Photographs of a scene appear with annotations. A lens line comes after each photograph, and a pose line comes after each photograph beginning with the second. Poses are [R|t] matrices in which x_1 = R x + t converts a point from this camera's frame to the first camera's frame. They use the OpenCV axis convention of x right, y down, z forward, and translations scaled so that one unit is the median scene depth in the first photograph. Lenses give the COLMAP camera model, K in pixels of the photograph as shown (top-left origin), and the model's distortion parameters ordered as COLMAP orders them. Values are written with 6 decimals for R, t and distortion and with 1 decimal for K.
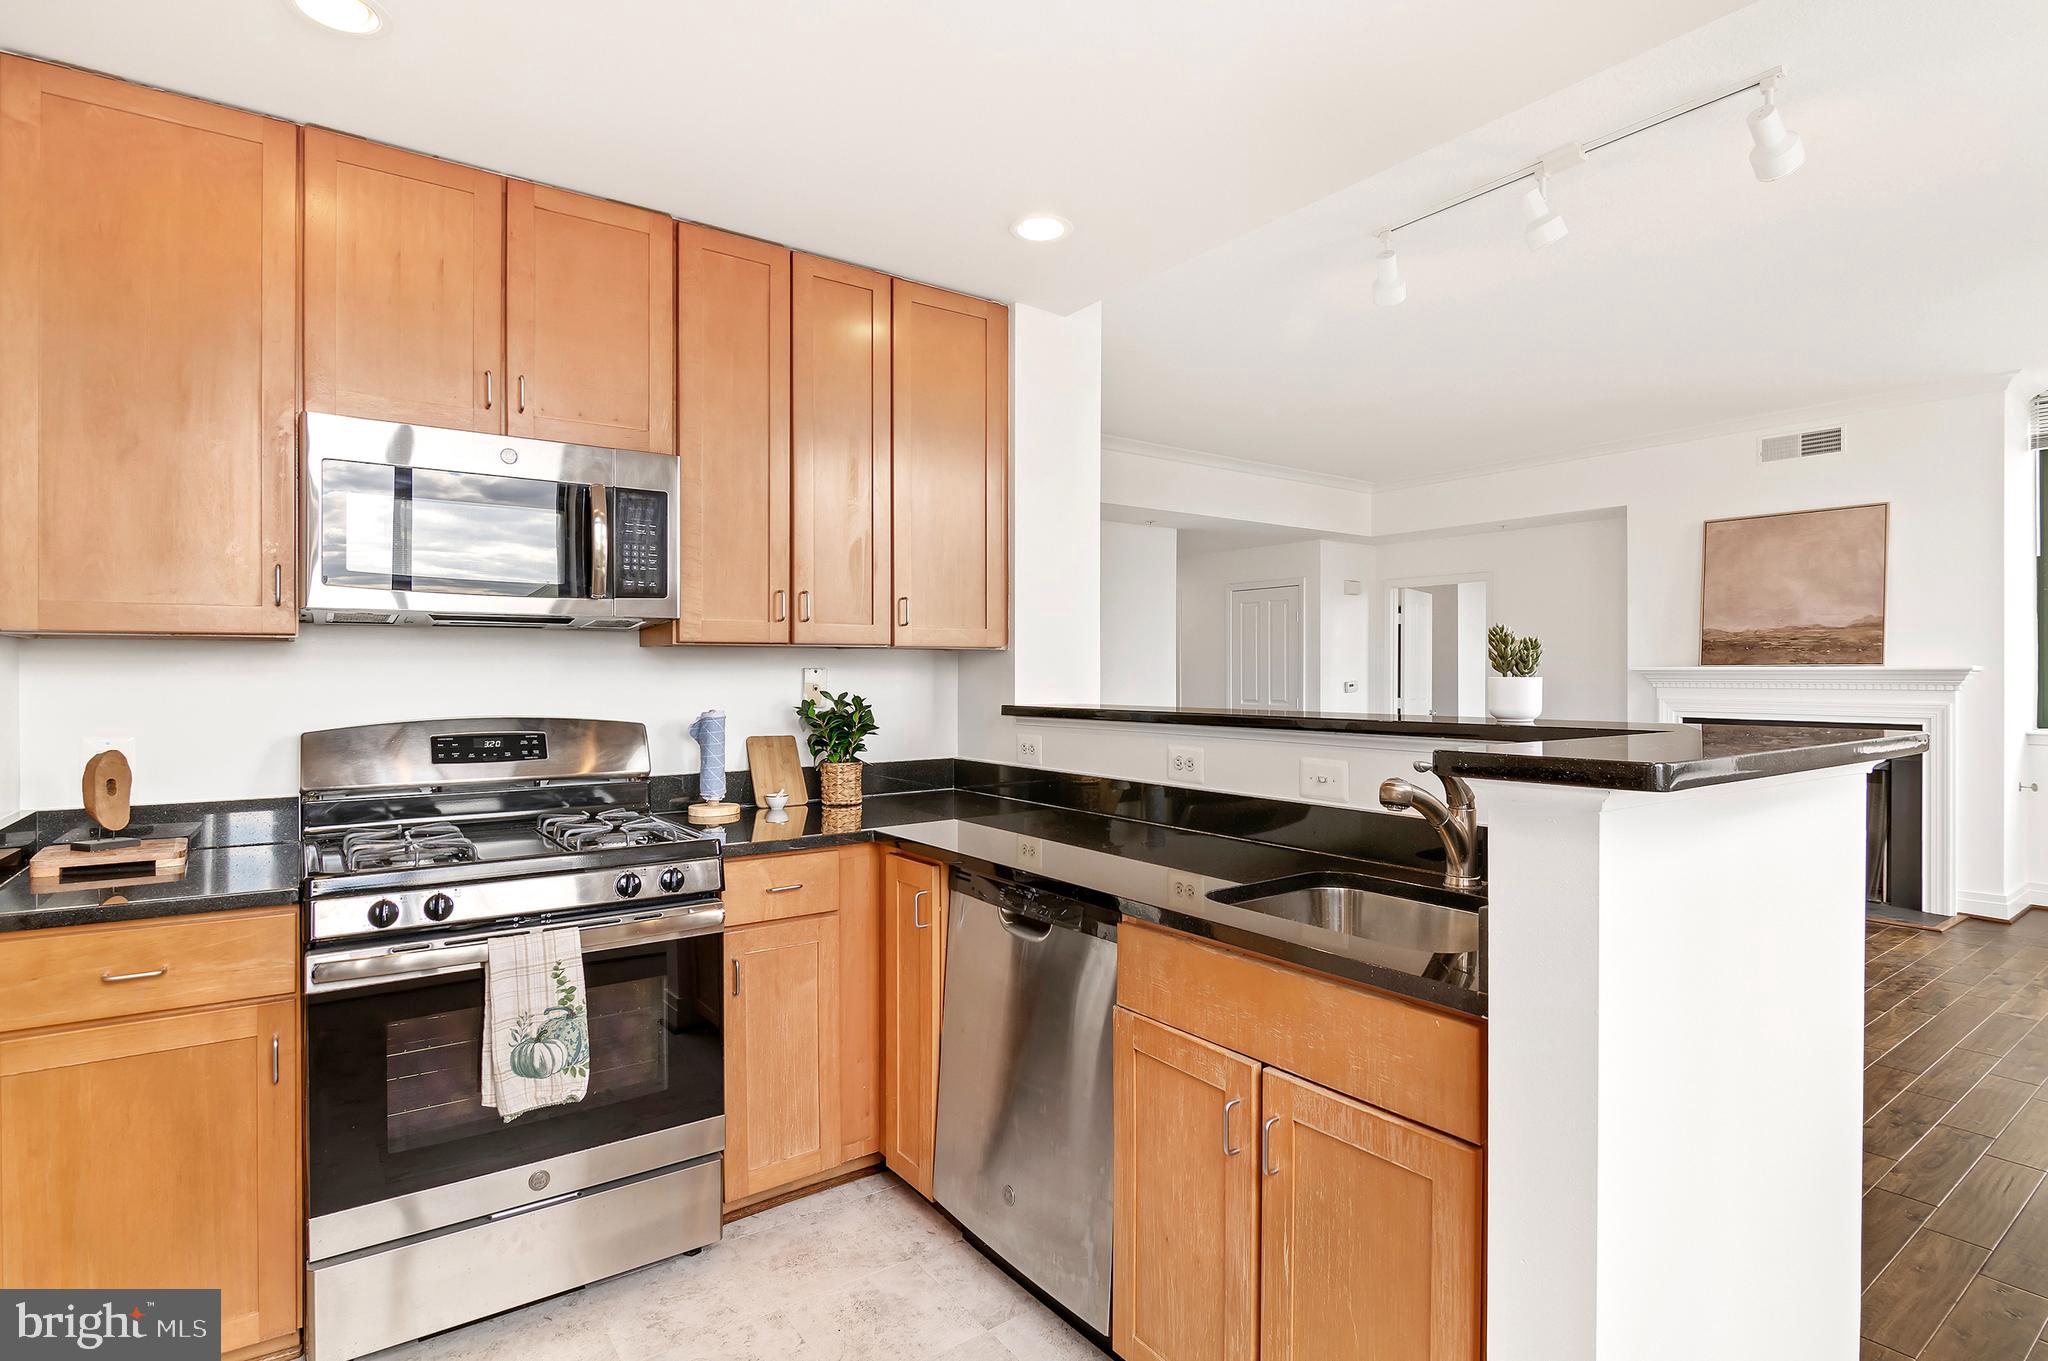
lens RADIAL K [[1018.0, 0, 1028.5], [0, 1018.0, 672.0], [0, 0, 1]] dist [-0.006422, -0.001794]
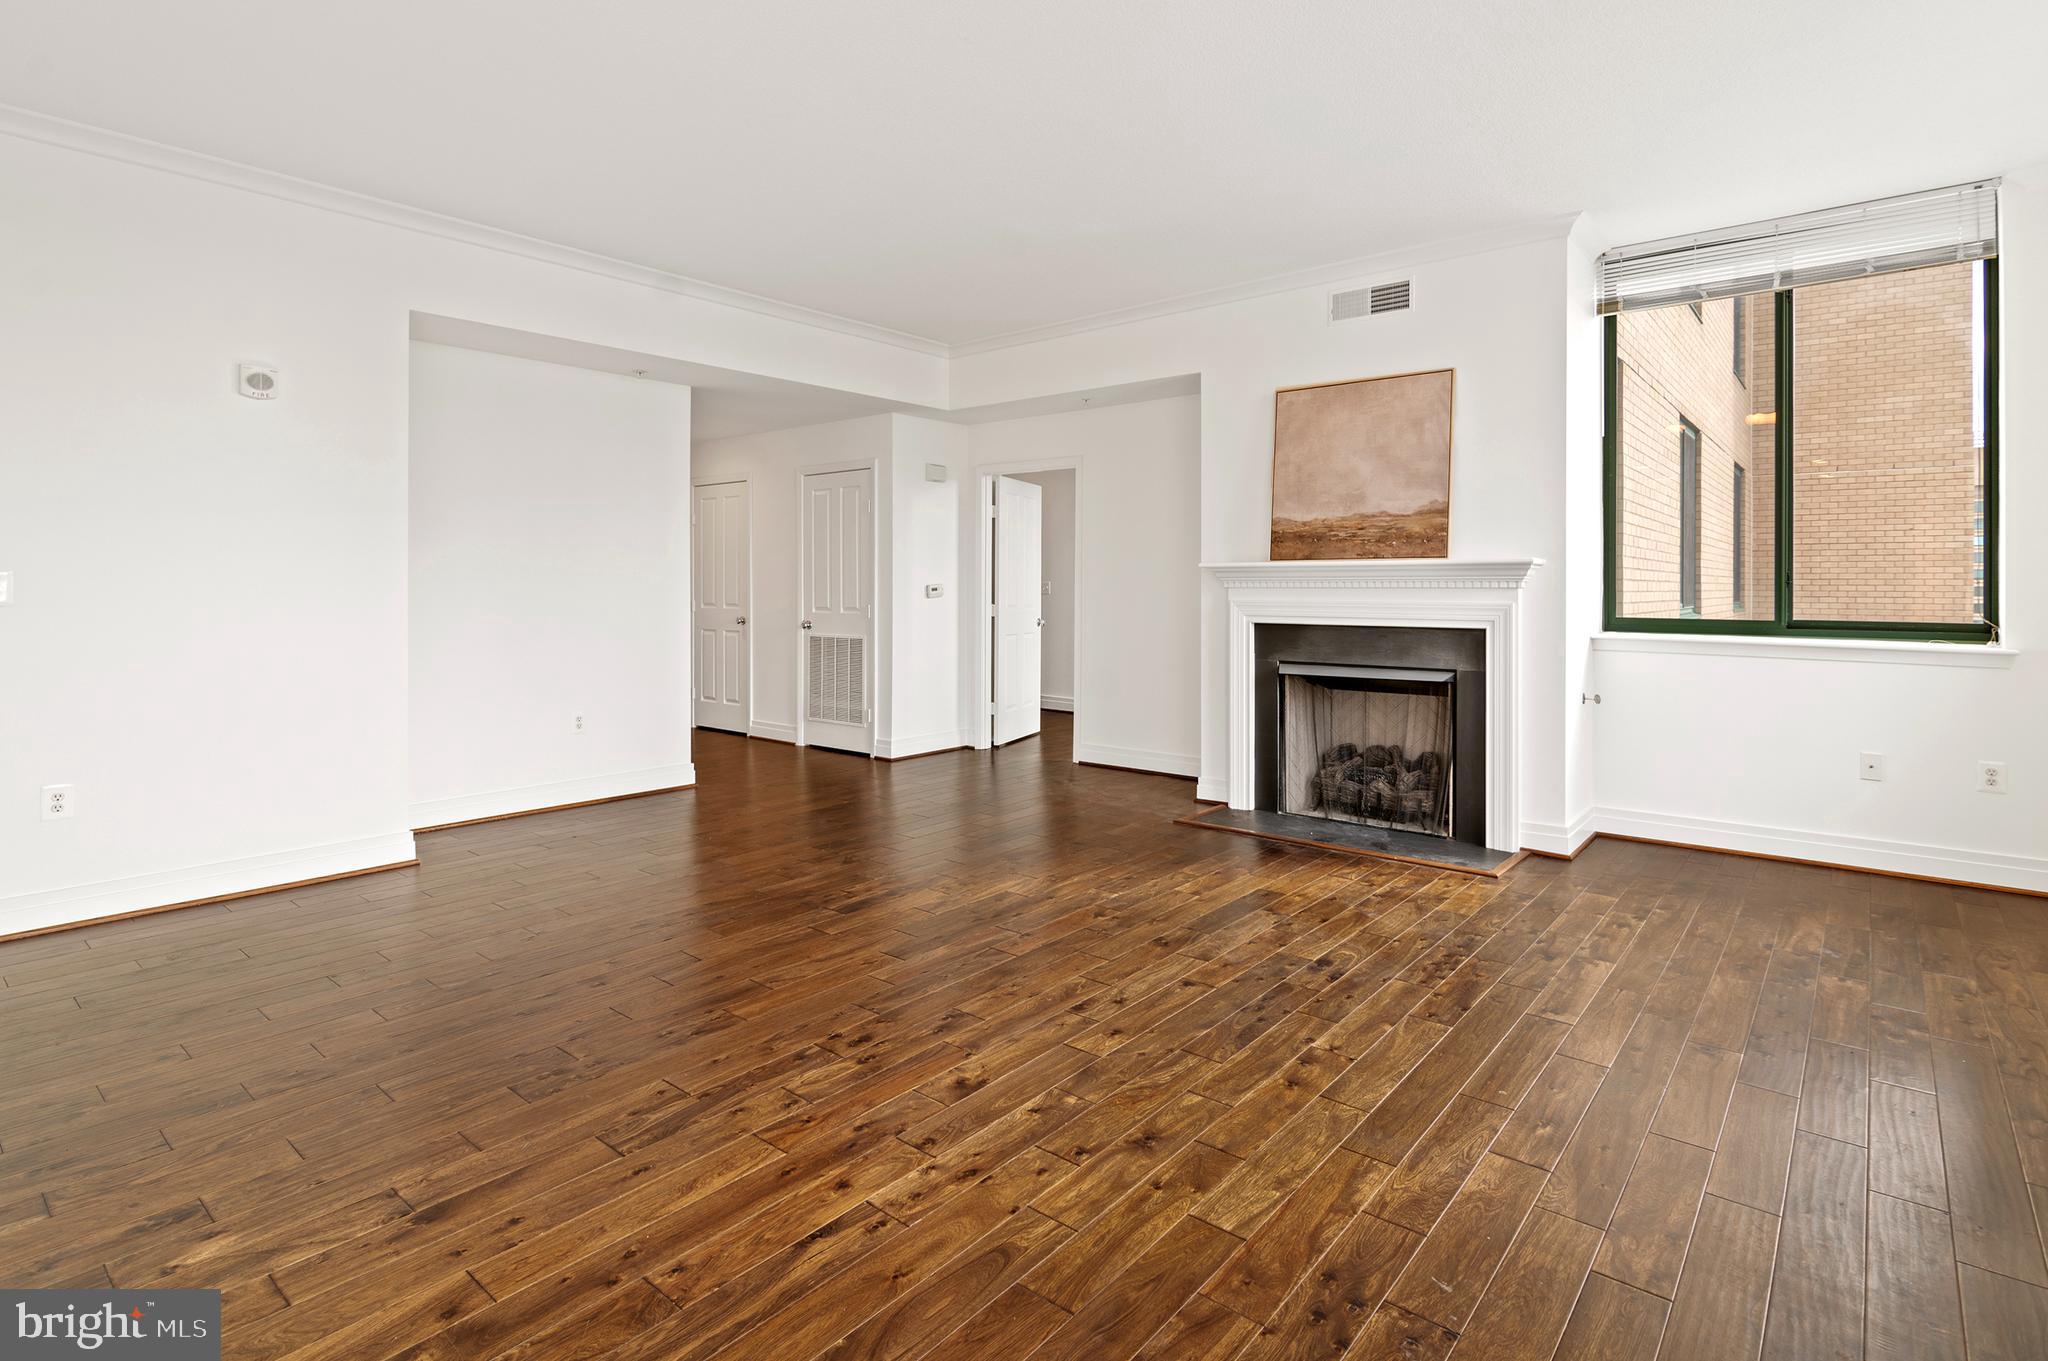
lens RADIAL K [[1029.1, 0, 1018.1], [0, 1029.1, 587.8], [0, 0, 1]] dist [0.001247, -0.010182]
pose [[0.971310, 0.000920, 0.237817, 0.539489], [-0.001088, 0.999999, 0.000574, 0.032990], [-0.237816, -0.000817, 0.971310, 0.461773]]
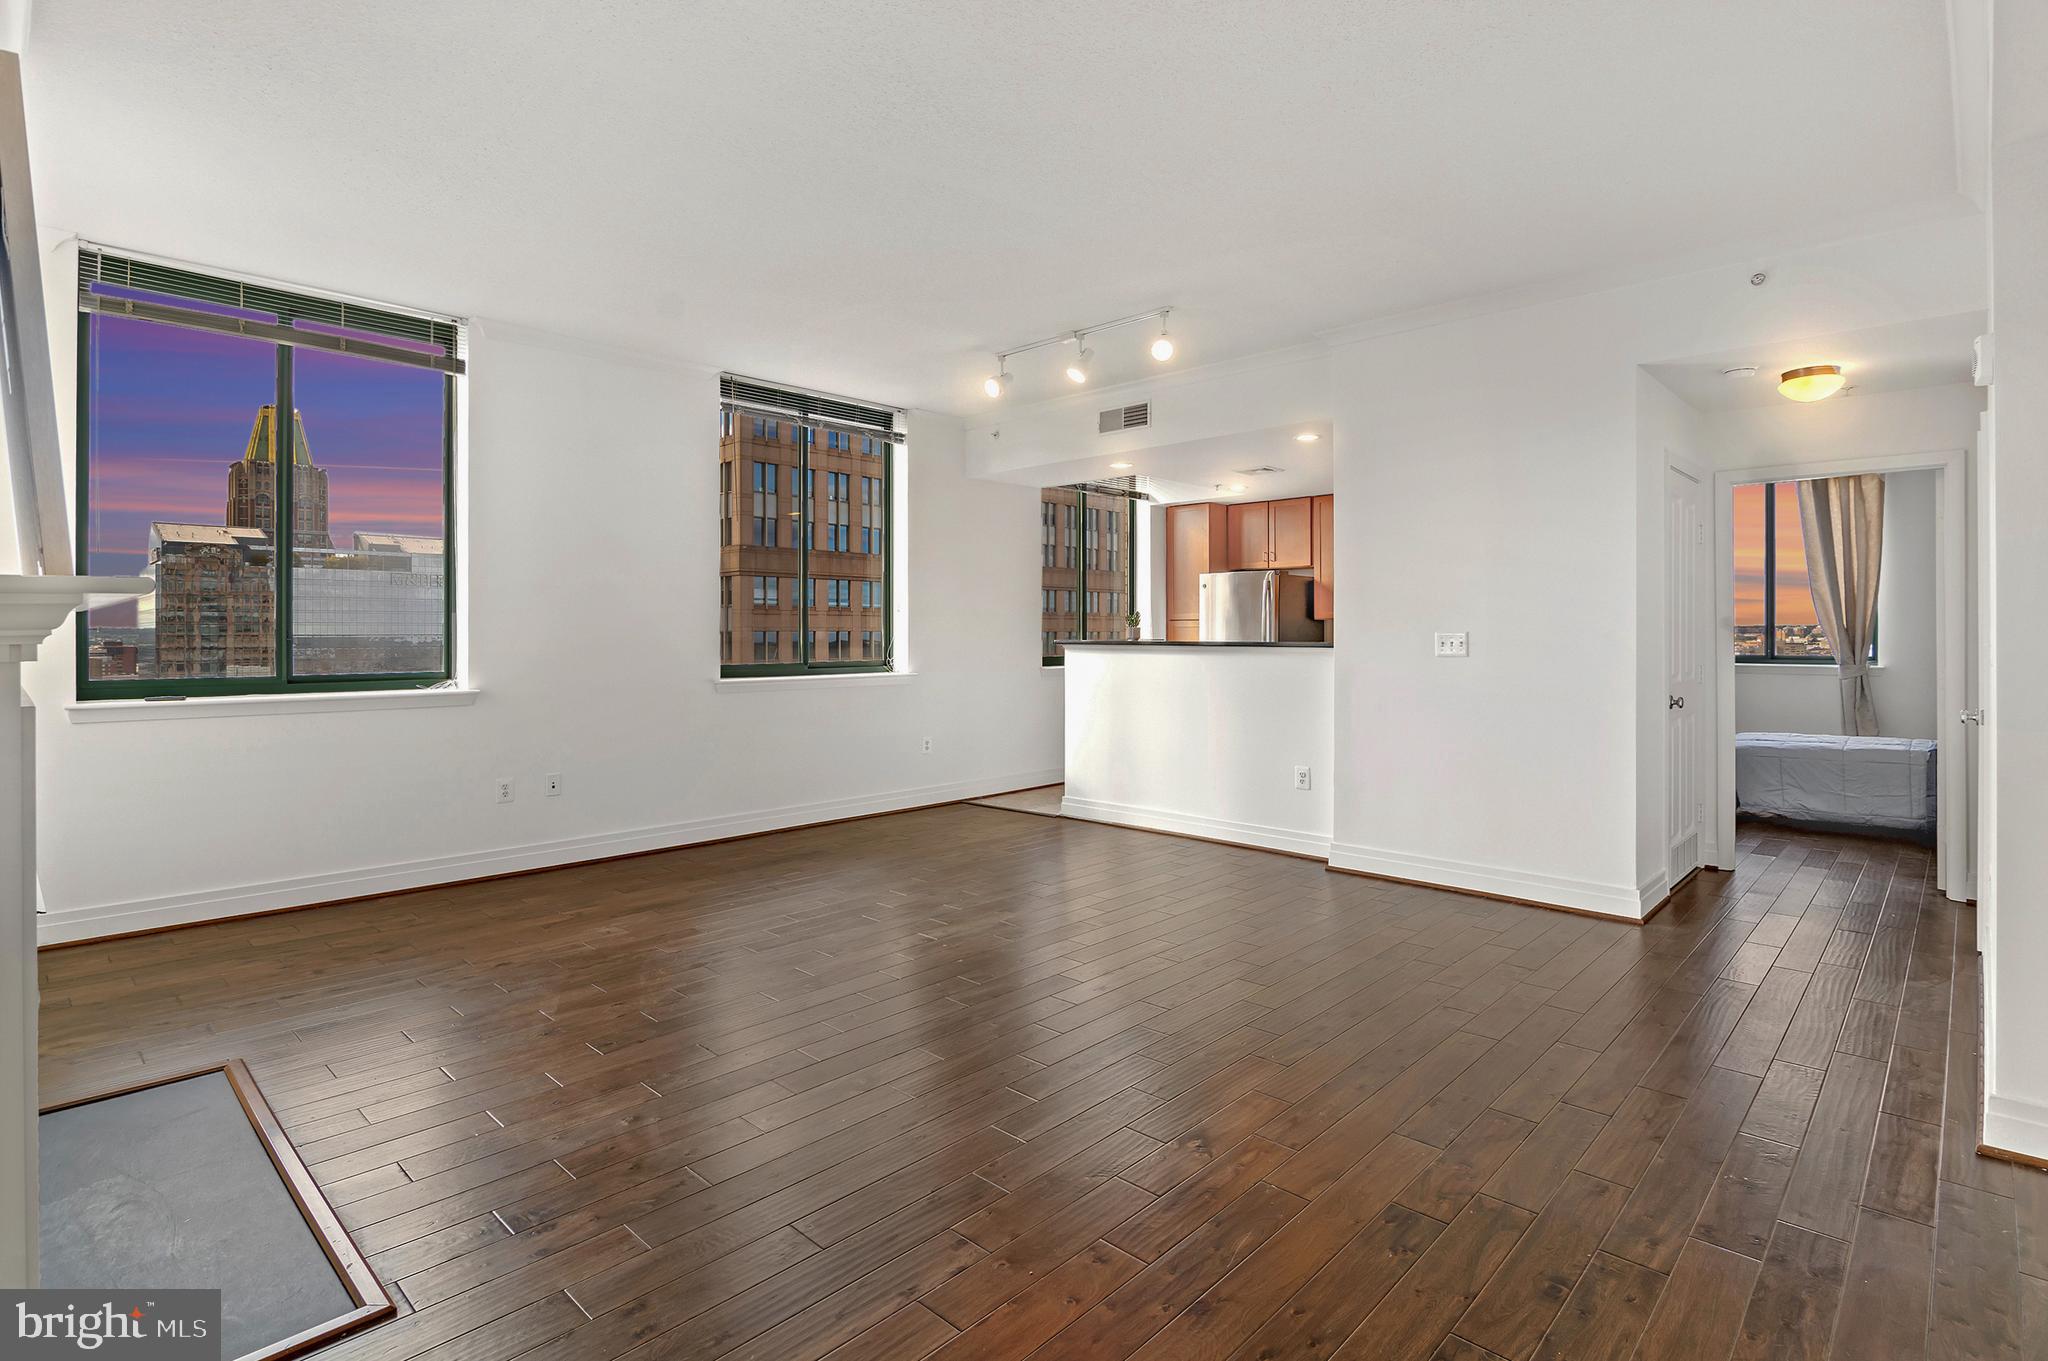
lens RADIAL K [[1003.7, 0, 1023.2], [0, 1003.7, 643.8], [0, 0, 1]] dist [-0.006249, -0.002244]
pose [[-0.984267, 0.002094, -0.176676, 0.941877], [0.000253, 0.999945, 0.010447, 0.017134], [0.176689, 0.010238, -0.984214, 2.779079]]
